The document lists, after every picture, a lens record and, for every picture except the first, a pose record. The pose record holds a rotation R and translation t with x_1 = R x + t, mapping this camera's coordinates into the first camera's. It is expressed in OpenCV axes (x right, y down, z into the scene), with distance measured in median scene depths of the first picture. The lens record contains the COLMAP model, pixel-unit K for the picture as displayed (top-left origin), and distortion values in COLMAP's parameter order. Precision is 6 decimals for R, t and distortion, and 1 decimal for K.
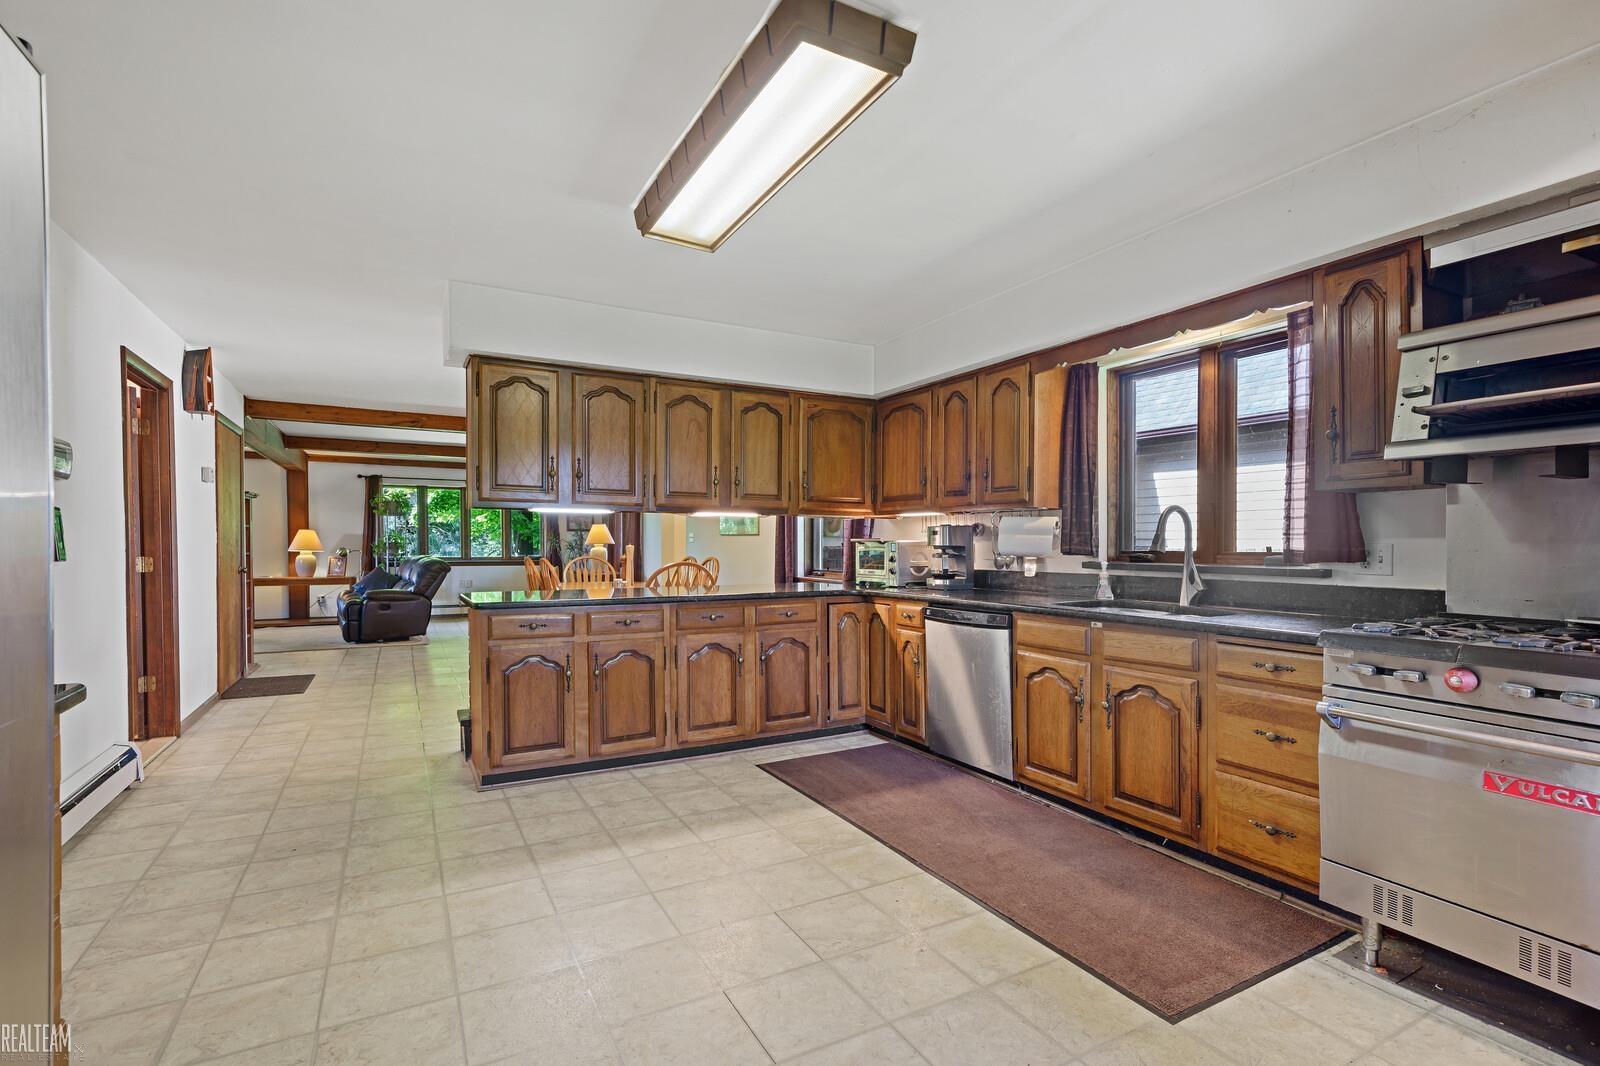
lens RADIAL K [[731.7, 0, 788.0], [0, 731.7, 556.1], [0, 0, 1]] dist [0.000104, -0.000157]
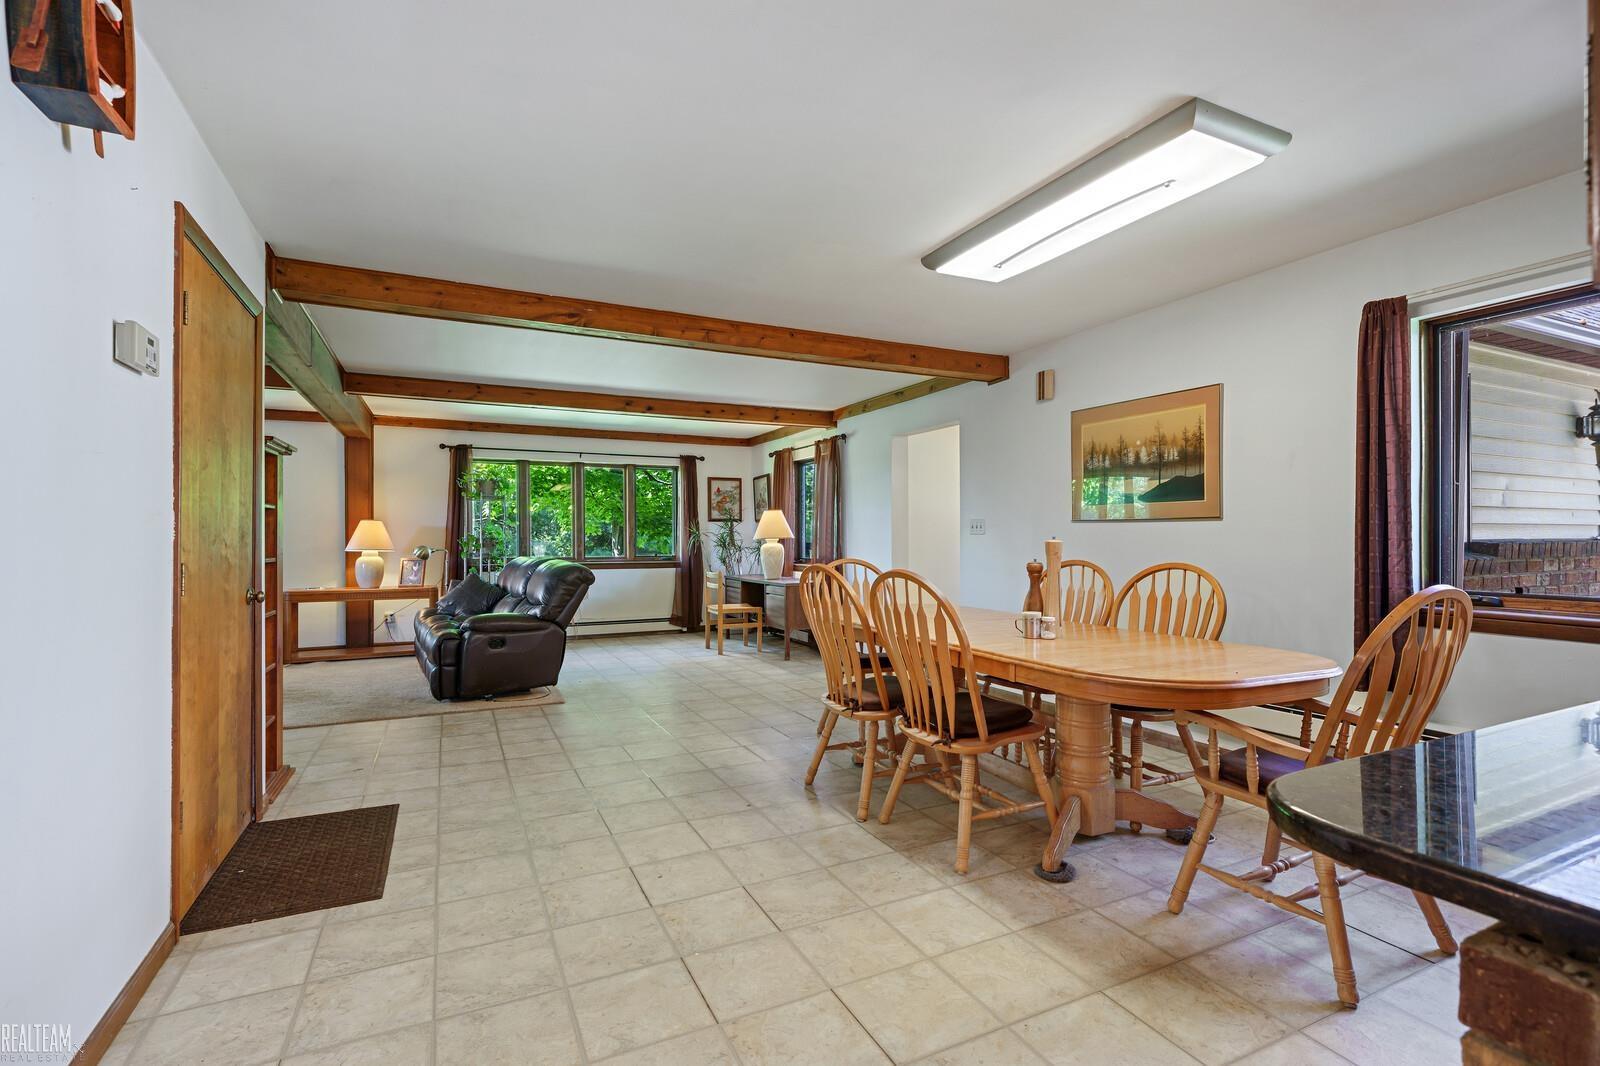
lens RADIAL K [[731.7, 0, 794.8], [0, 731.7, 533.0], [0, 0, 1]] dist [0.000104, -0.000157]
pose [[0.998922, -0.005165, -0.046129, -0.223209], [0.004085, 0.999716, -0.023479, -0.005847], [0.046237, 0.023266, 0.998660, 0.323296]]
